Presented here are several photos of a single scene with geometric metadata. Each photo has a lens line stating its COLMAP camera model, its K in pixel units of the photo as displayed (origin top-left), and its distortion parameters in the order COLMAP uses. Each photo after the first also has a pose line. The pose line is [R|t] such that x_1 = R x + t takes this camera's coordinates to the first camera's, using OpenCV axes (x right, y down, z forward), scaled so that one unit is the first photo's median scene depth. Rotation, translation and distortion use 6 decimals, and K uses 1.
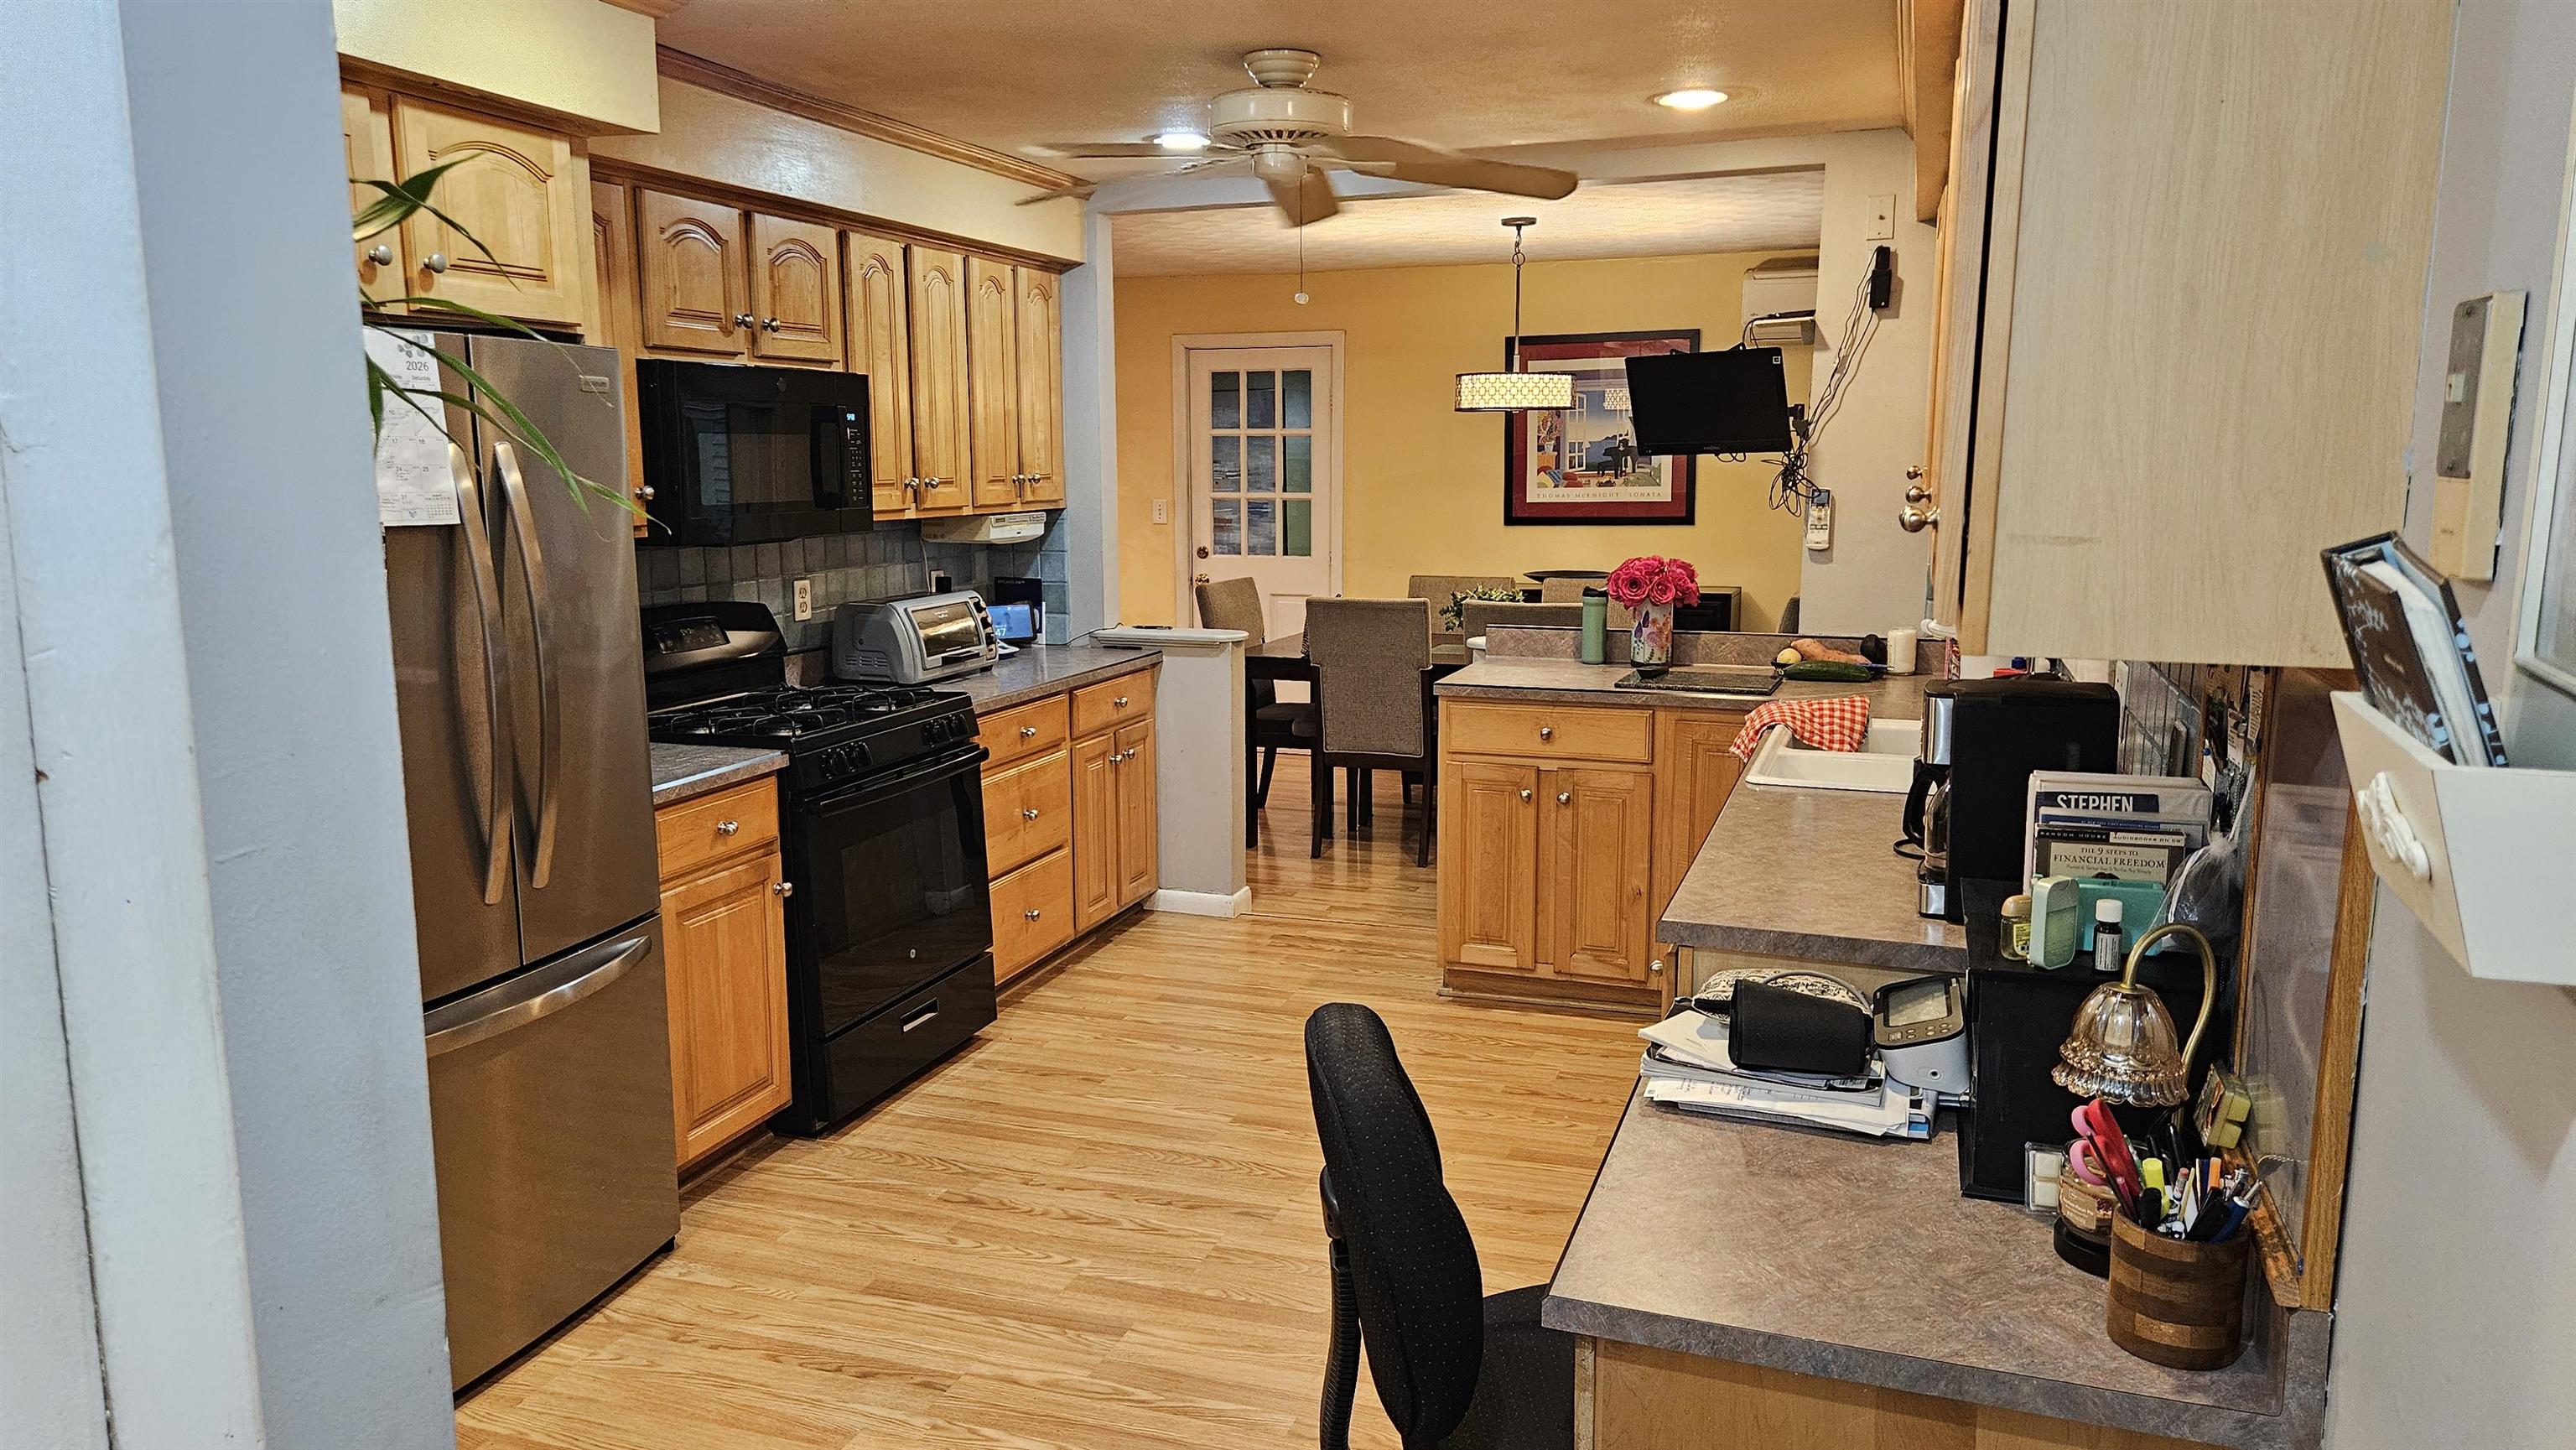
lens RADIAL K [[1709.5, 0, 1286.4], [0, 1709.5, 716.1], [0, 0, 1]] dist [0.079701, -0.075527]
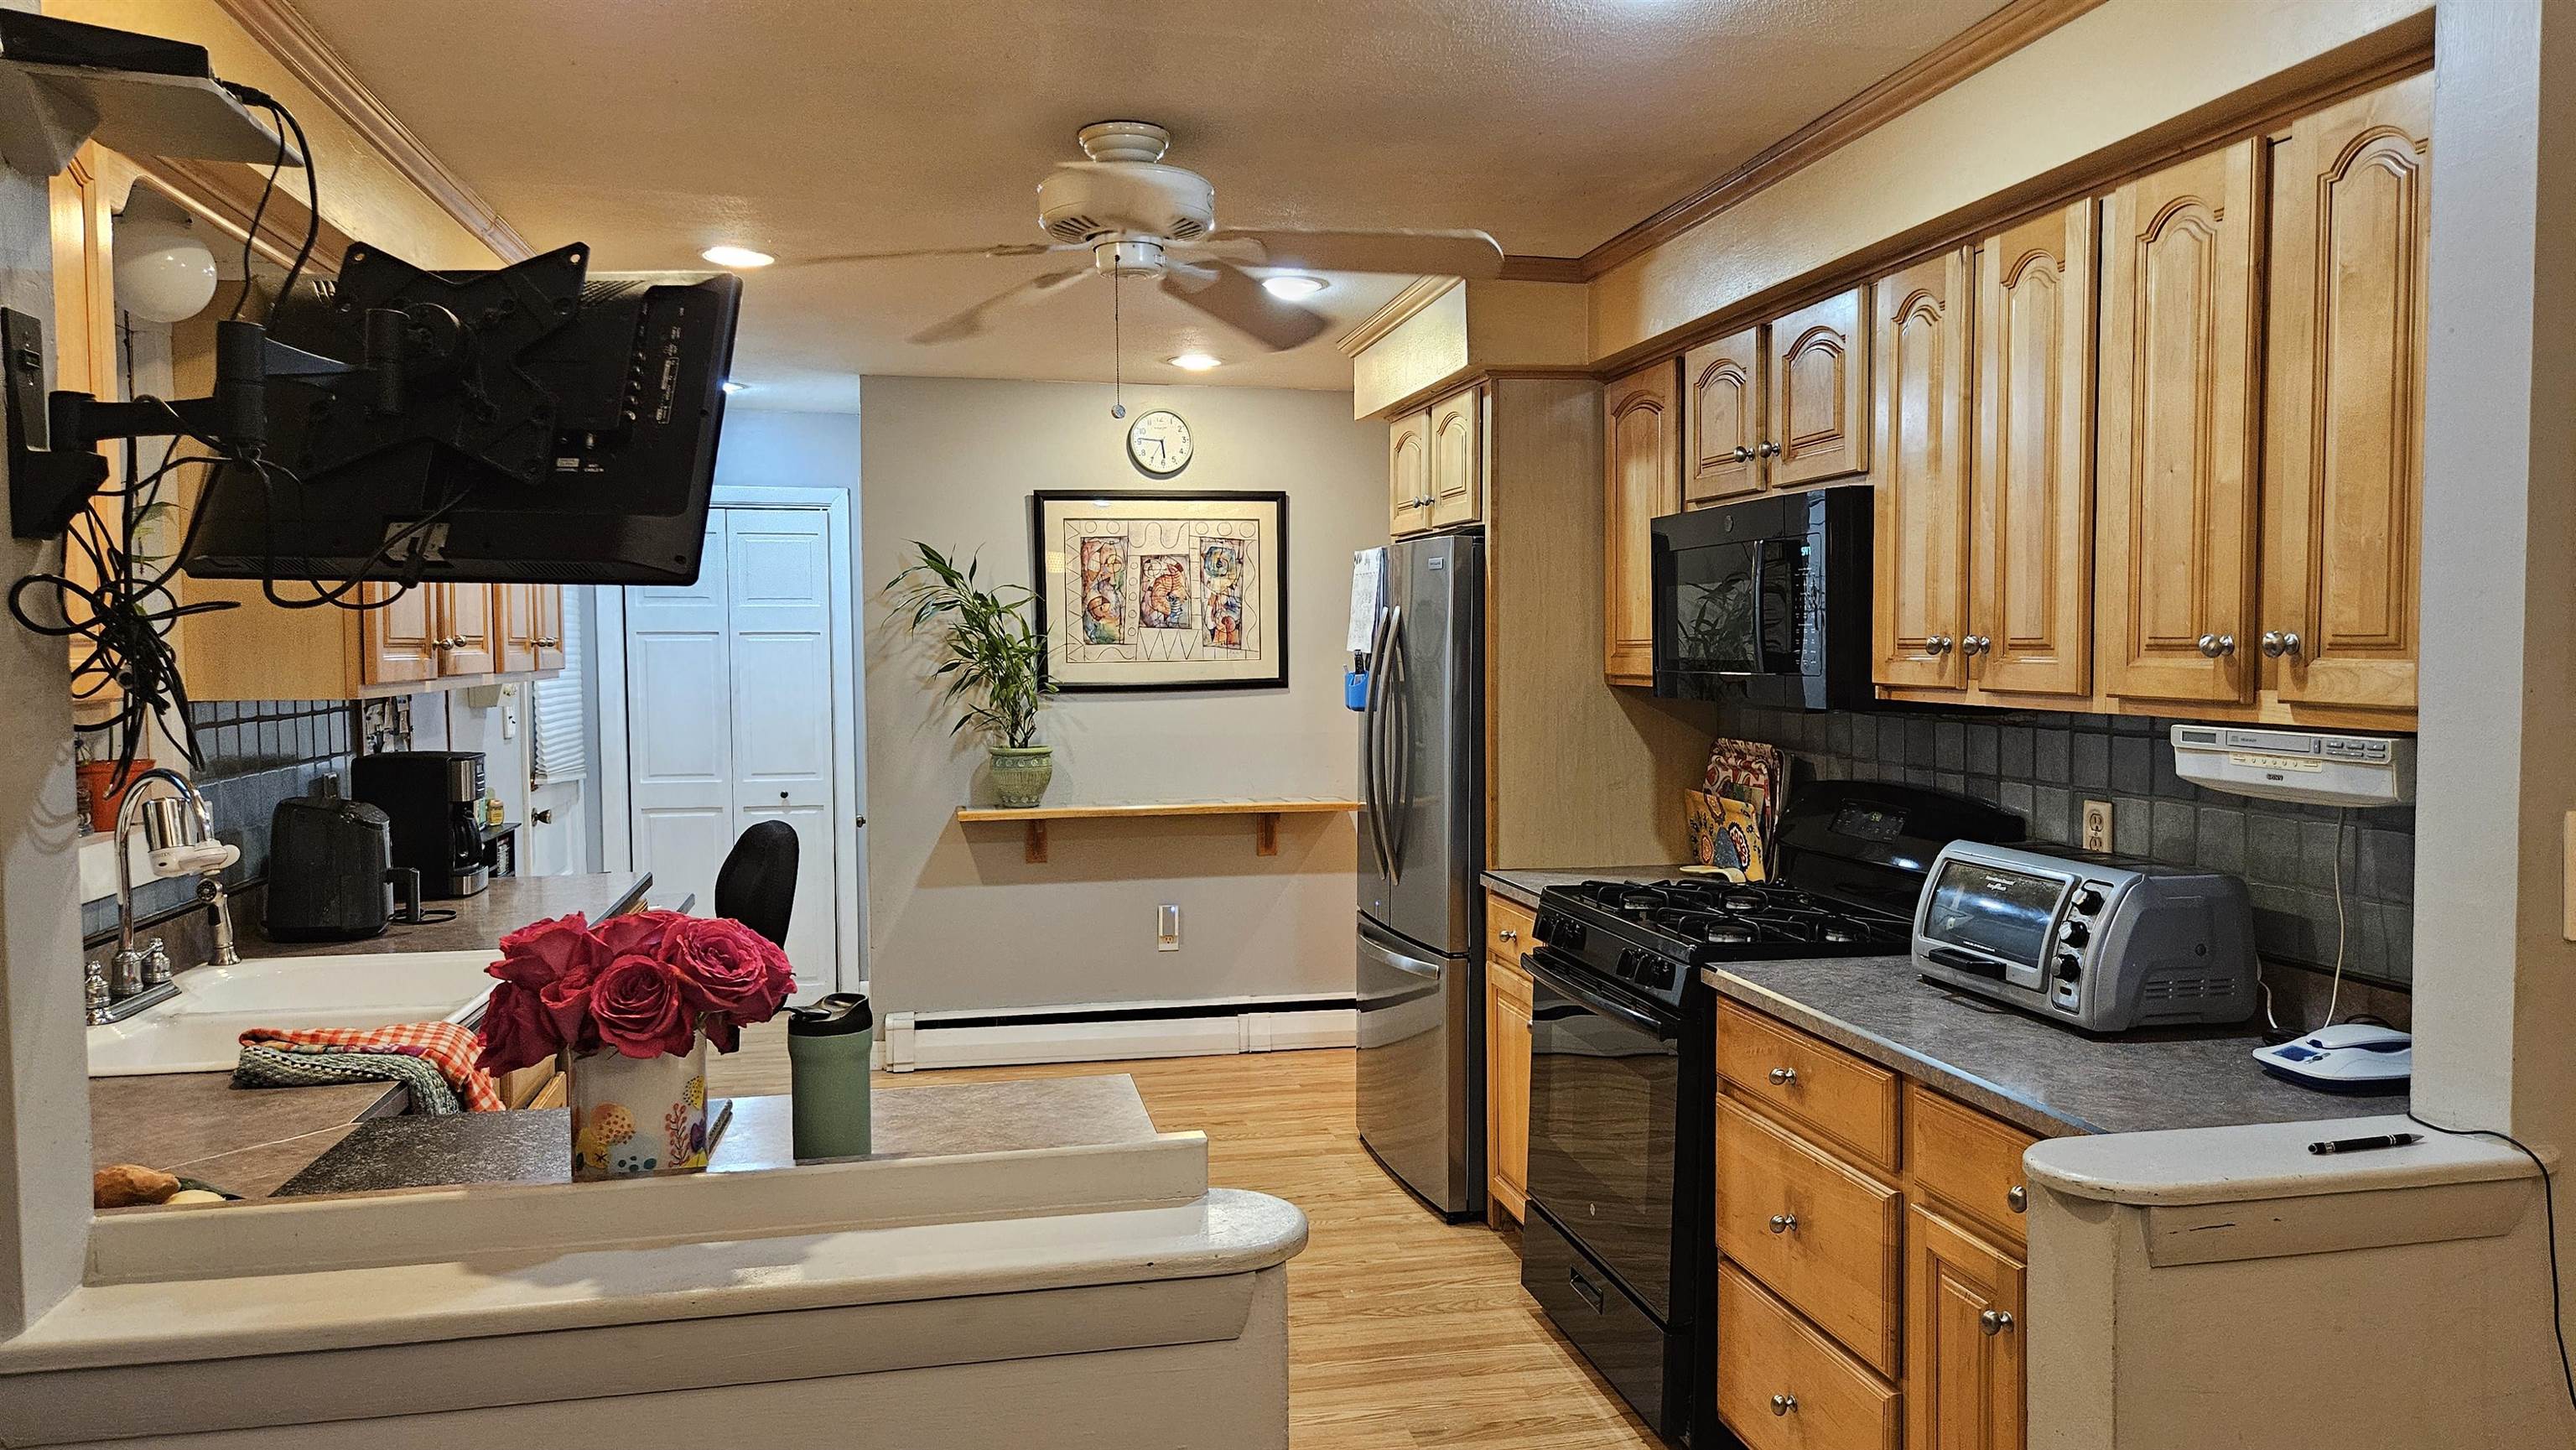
lens RADIAL K [[1709.5, 0, 1286.4], [0, 1709.5, 716.1], [0, 0, 1]] dist [0.079701, -0.075527]
pose [[-0.851001, 0.032804, -0.524138, 0.327130], [-0.072273, 0.981236, 0.178755, -0.227107], [0.520167, 0.190001, -0.832662, 1.558398]]
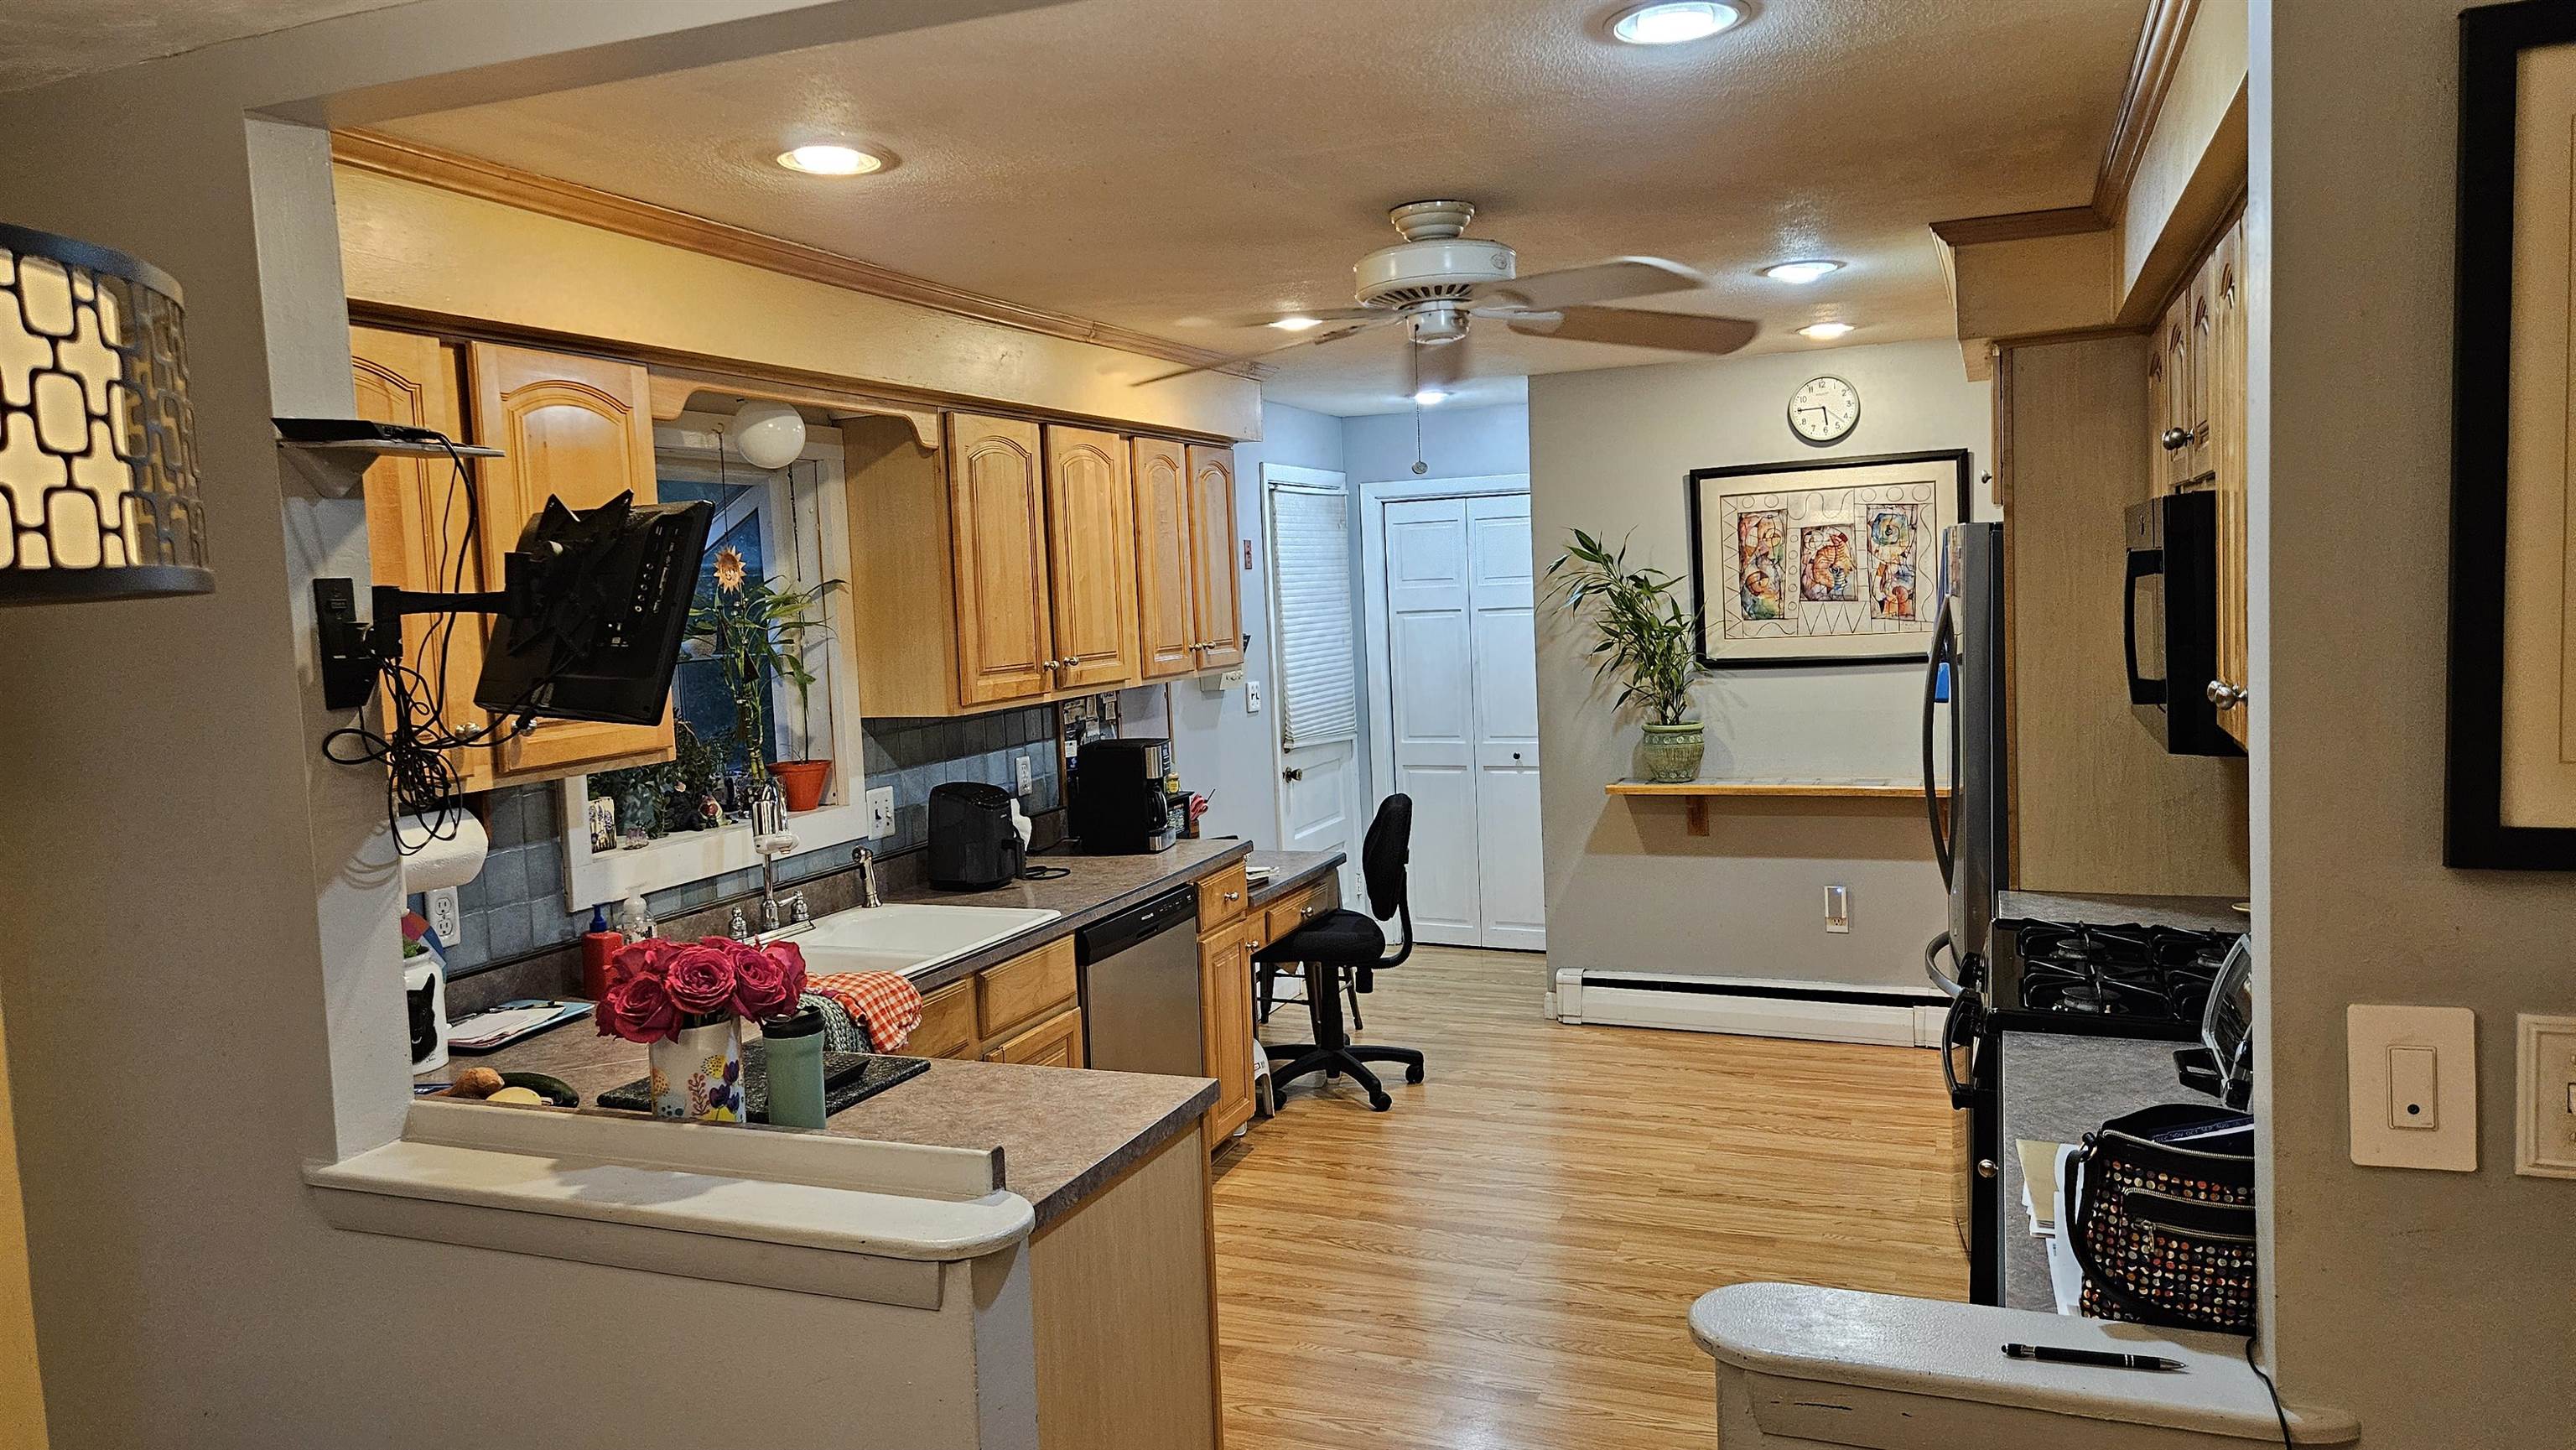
lens RADIAL K [[1709.5, 0, 1286.4], [0, 1709.5, 716.1], [0, 0, 1]] dist [0.079701, -0.075527]
pose [[-0.998180, 0.045066, 0.040060, 0.043170], [0.053147, 0.971382, 0.231500, -0.292252], [-0.028480, 0.233208, -0.972010, 1.688530]]
